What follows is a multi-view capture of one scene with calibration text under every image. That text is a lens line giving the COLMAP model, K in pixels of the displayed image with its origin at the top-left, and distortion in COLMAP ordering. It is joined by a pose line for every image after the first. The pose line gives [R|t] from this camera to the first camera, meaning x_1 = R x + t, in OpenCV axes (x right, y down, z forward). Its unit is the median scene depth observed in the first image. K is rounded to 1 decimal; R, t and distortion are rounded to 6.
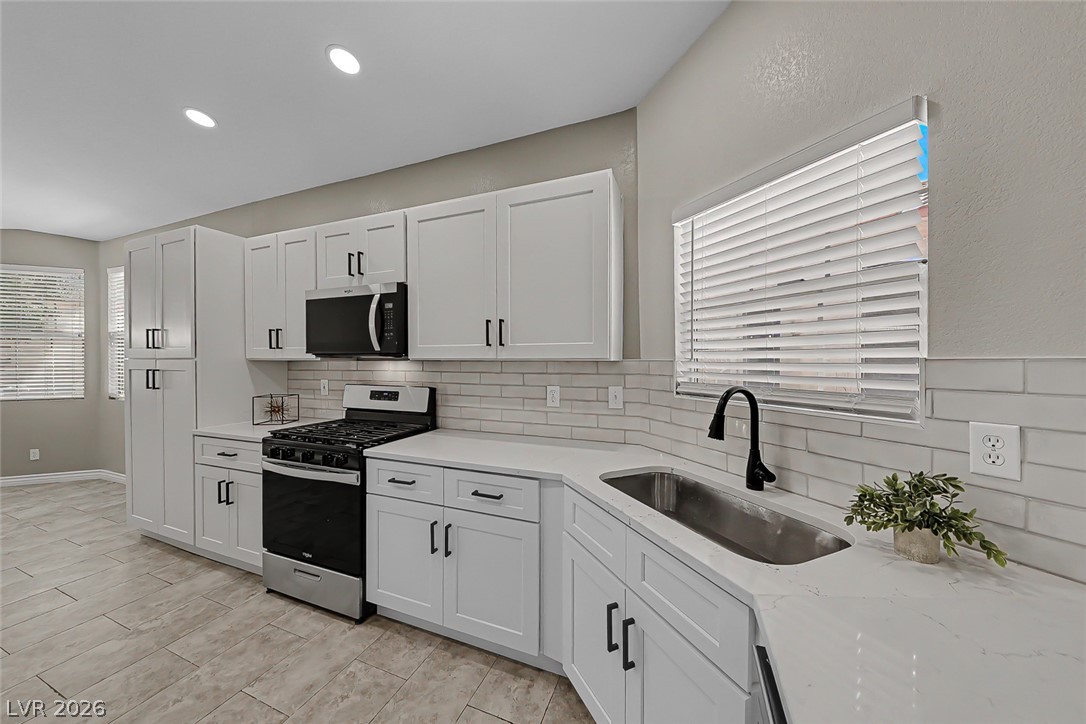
lens RADIAL K [[372.1, 0, 540.4], [0, 372.1, 362.1], [0, 0, 1]] dist [0.016347, -0.007573]
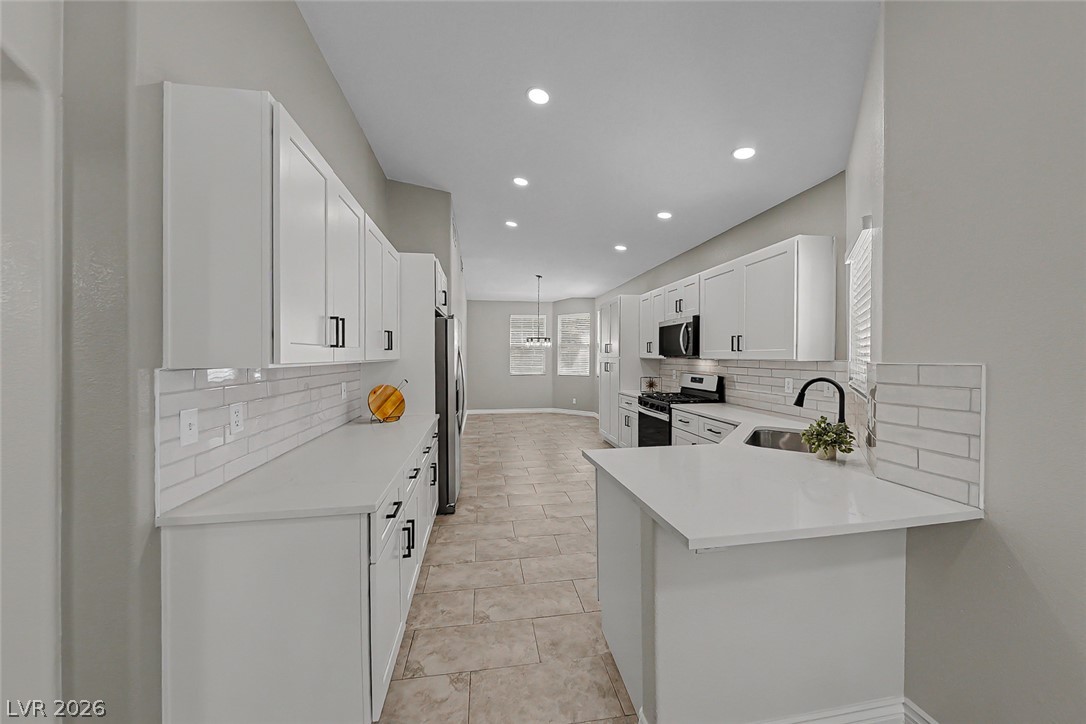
lens RADIAL K [[380.7, 0, 542.3], [0, 380.7, 360.4], [0, 0, 1]] dist [-0.000945, -0.000229]
pose [[0.520913, 0.010833, -0.853541, 0.744782], [-0.004832, 0.999941, 0.009742, -0.012917], [0.853596, -0.000951, 0.520934, -0.533738]]
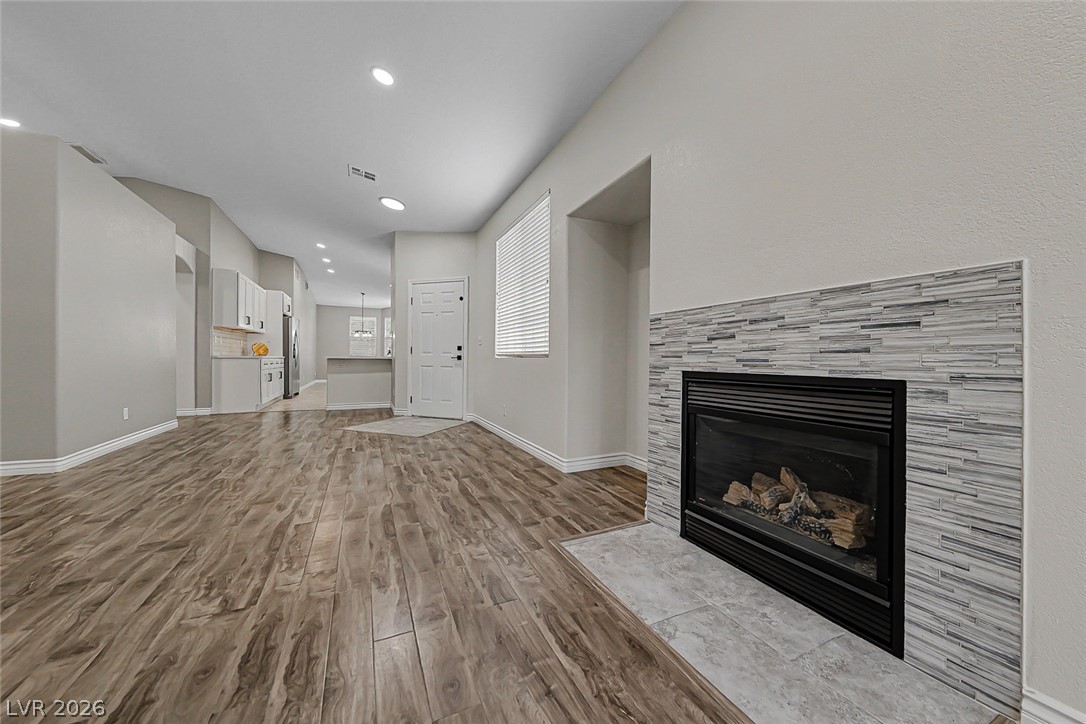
lens RADIAL K [[384.6, 0, 540.7], [0, 384.6, 362.4], [0, 0, 1]] dist [0.017709, -0.011531]
pose [[0.731970, 0.012868, -0.681215, 3.396743], [-0.015026, 0.999883, 0.002742, 0.208133], [0.681171, 0.008229, 0.732078, -1.101972]]
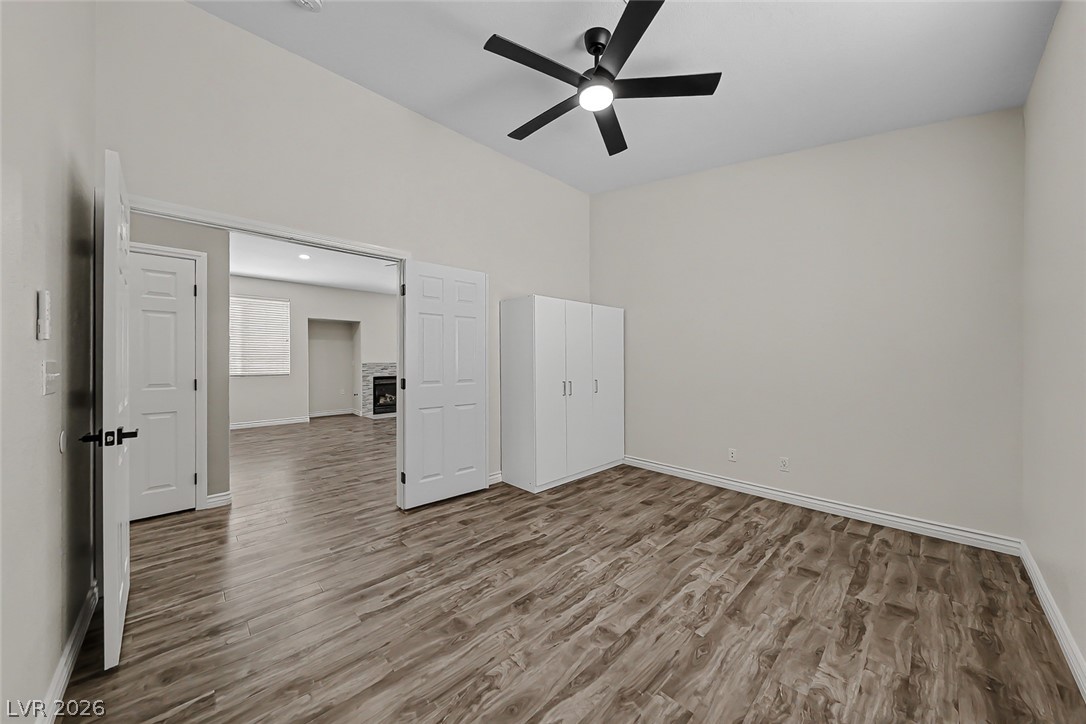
lens RADIAL K [[372.1, 0, 540.4], [0, 372.1, 362.1], [0, 0, 1]] dist [0.016347, -0.007573]
pose [[0.411192, -0.002275, 0.911546, 0.489228], [0.002895, 0.999995, 0.001189, 0.086687], [-0.911544, 0.002150, 0.411196, -3.167014]]
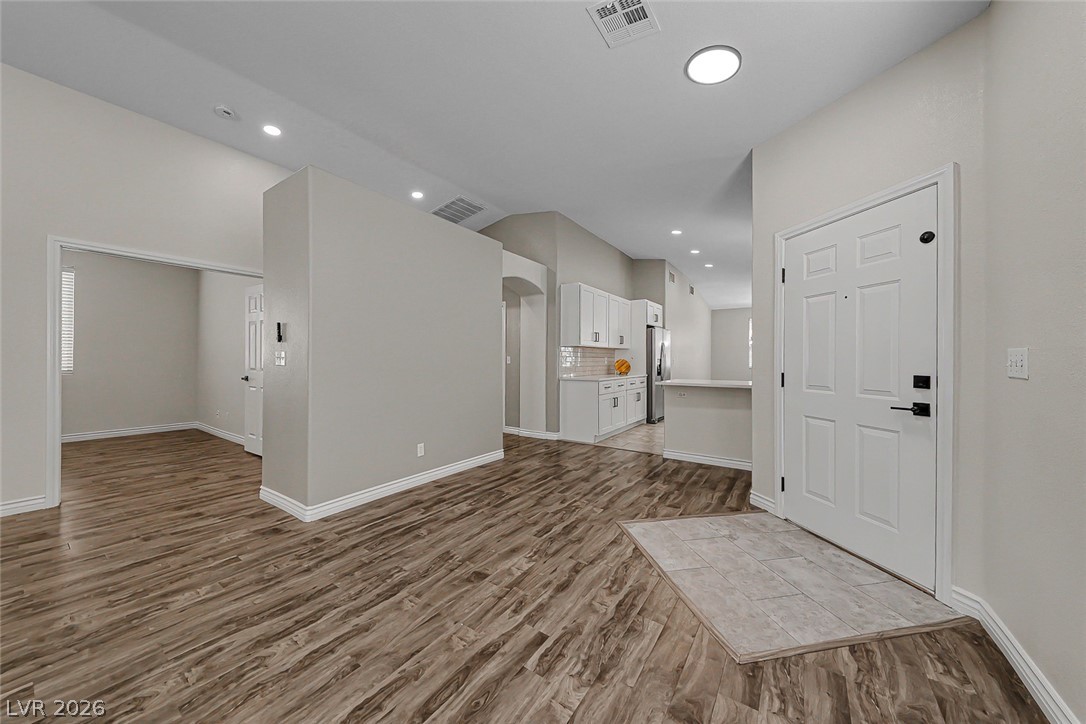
lens RADIAL K [[372.1, 0, 540.4], [0, 372.1, 362.1], [0, 0, 1]] dist [0.016347, -0.007573]
pose [[-0.214333, 0.004146, -0.976752, 2.356387], [-0.008853, 0.999942, 0.006187, 0.093268], [0.976720, 0.009974, -0.214284, -0.321623]]
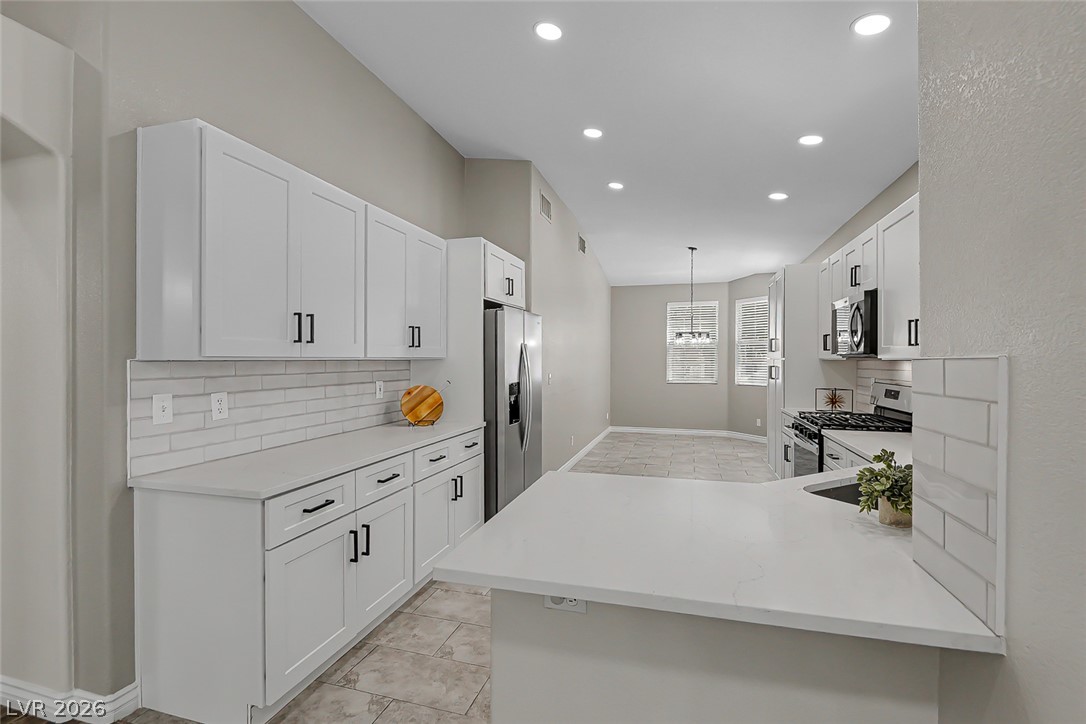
lens RADIAL K [[495.0, 0, 543.0], [0, 495.0, 362.0], [0, 0, 1]] dist [0.001221, 0.000505]
pose [[0.099485, 0.006801, -0.995016, 0.932445], [-0.007866, 0.999951, 0.006048, -0.000737], [0.995008, 0.007225, 0.099533, -0.106960]]
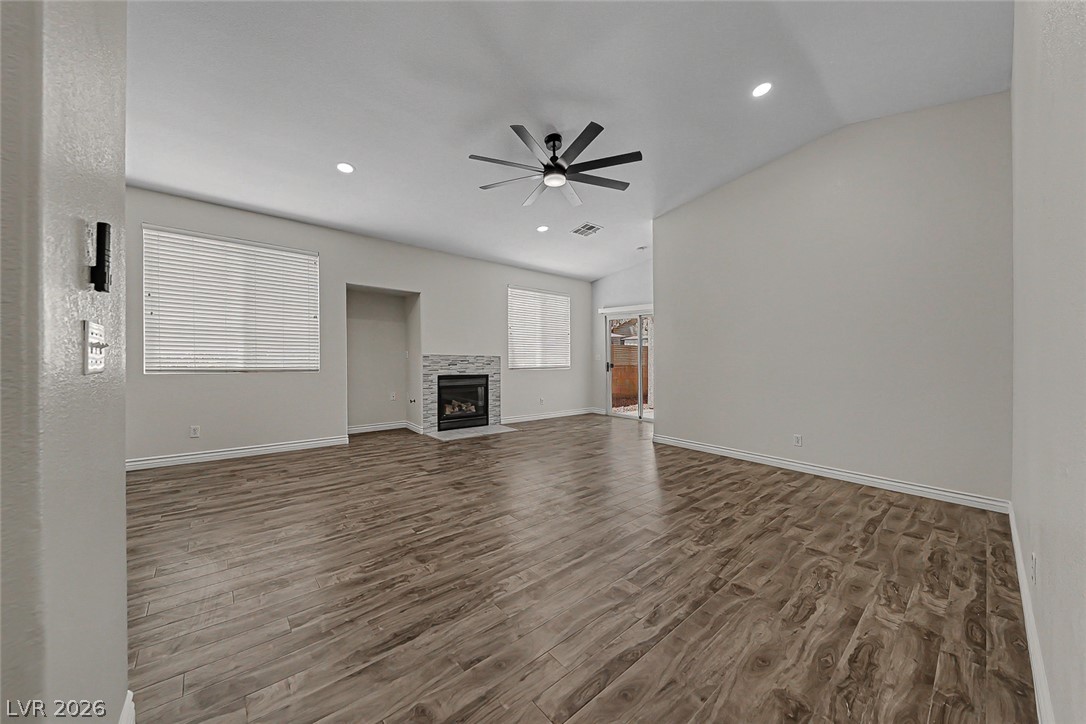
lens RADIAL K [[381.8, 0, 540.5], [0, 381.8, 357.4], [0, 0, 1]] dist [0.014617, -0.000145]
pose [[0.456746, 0.006108, 0.889576, 1.186742], [-0.013002, 0.999915, -0.000189, 0.102287], [-0.889502, -0.011480, 0.456787, -1.968531]]
